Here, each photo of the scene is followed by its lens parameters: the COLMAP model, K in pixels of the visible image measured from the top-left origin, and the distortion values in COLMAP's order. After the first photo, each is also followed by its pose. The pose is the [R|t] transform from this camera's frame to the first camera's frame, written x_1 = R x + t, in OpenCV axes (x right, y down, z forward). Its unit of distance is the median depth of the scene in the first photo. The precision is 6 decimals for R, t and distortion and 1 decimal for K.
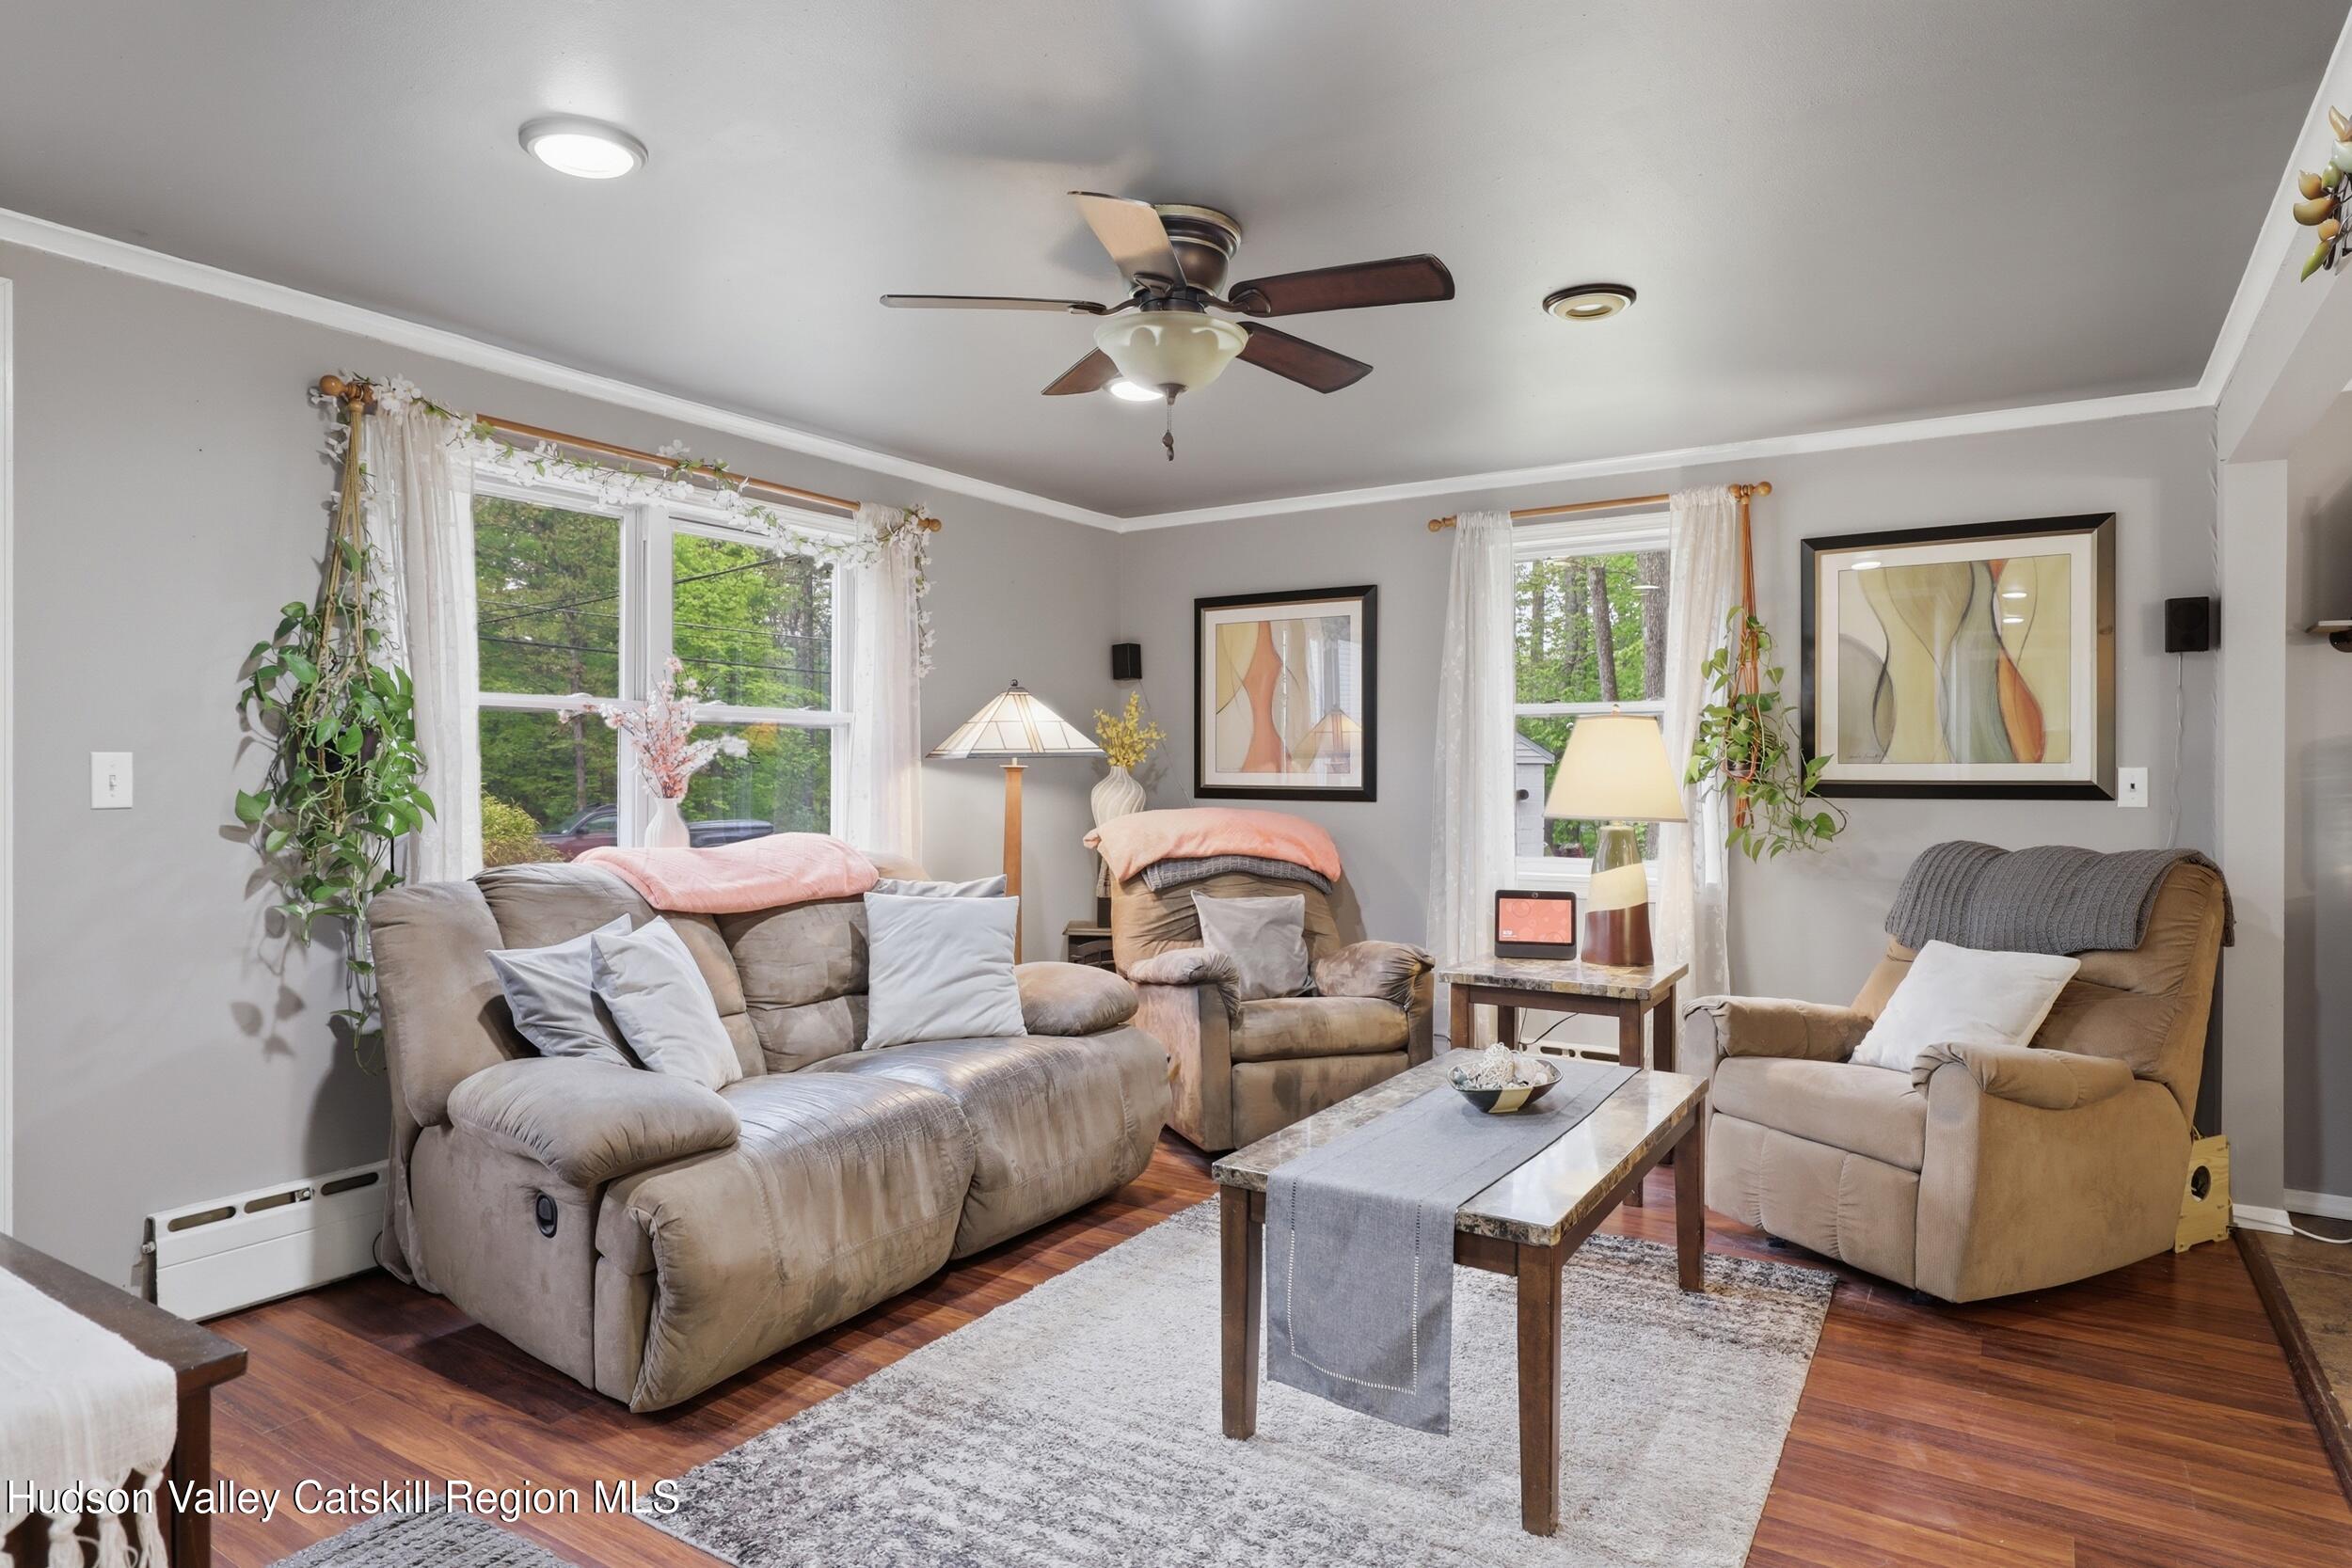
lens RADIAL K [[1321.7, 0, 1174.3], [0, 1321.7, 785.2], [0, 0, 1]] dist [-0.005590, -0.000564]
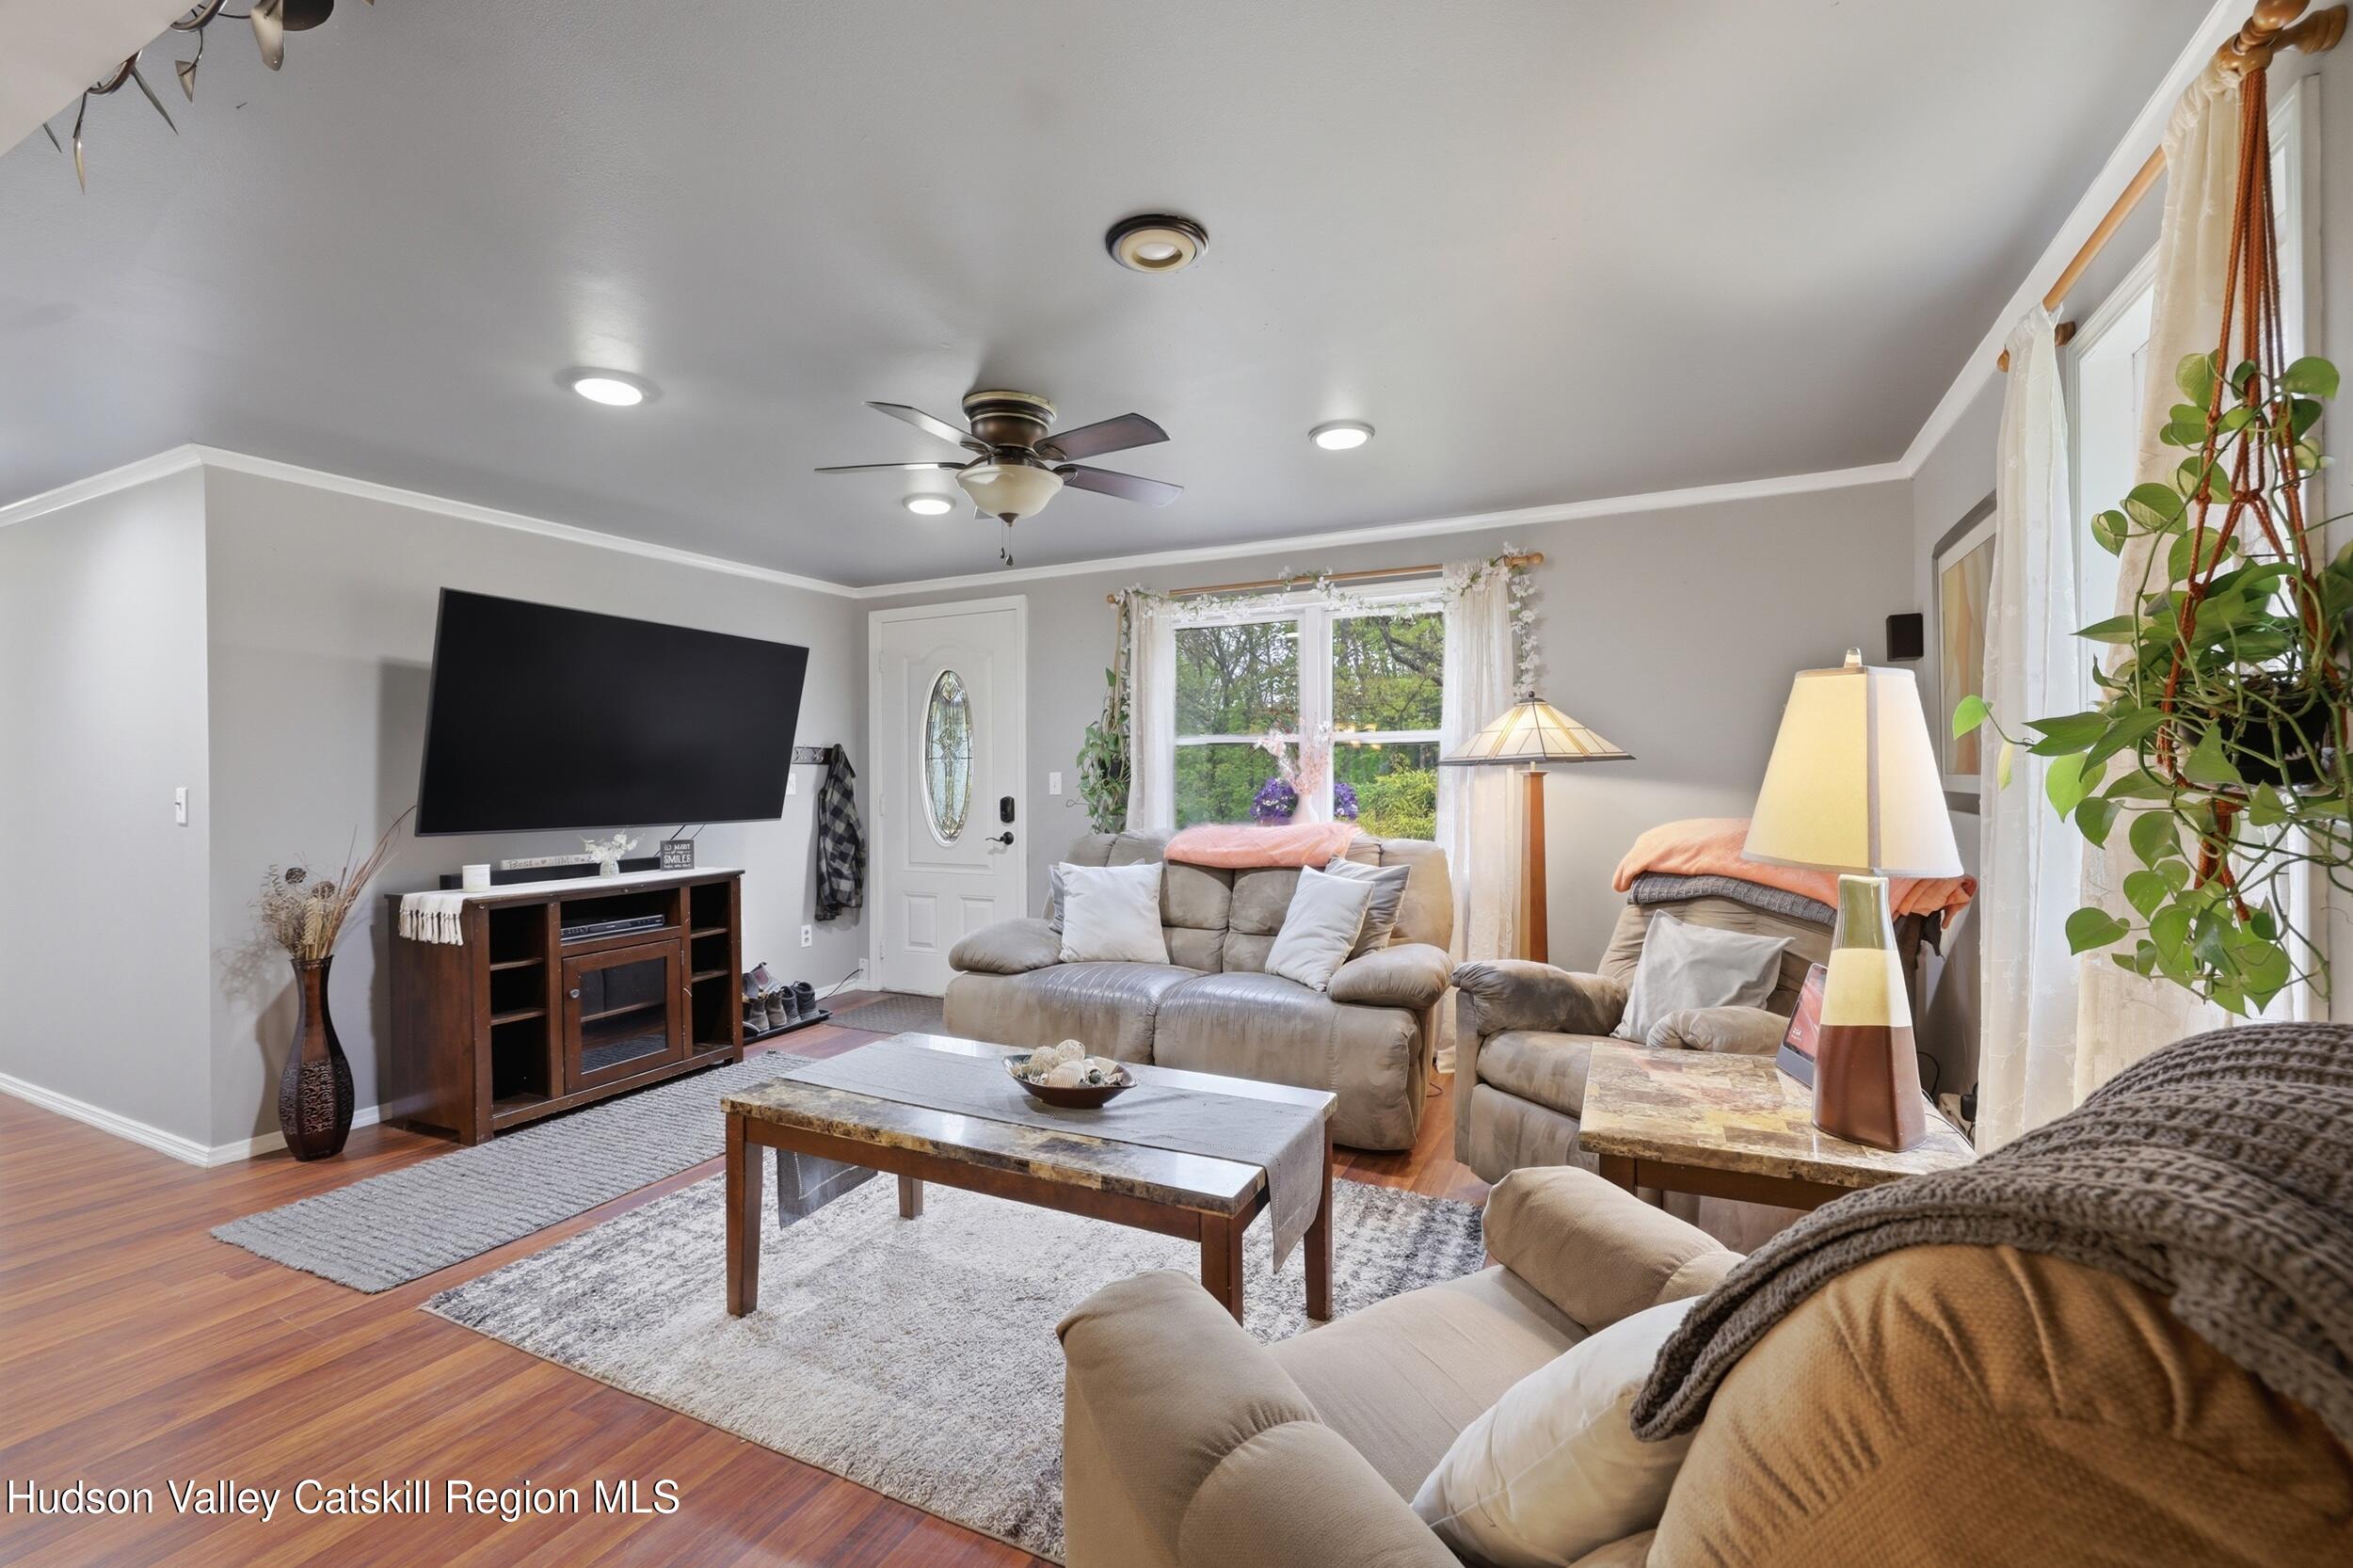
lens RADIAL K [[1004.7, 0, 1189.9], [0, 1004.7, 771.9], [0, 0, 1]] dist [0.001465, -0.000695]
pose [[0.116059, -0.008841, -0.993203, 0.888458], [-0.002147, 0.999956, -0.009152, -0.007746], [0.993240, 0.003194, 0.116035, 0.845914]]
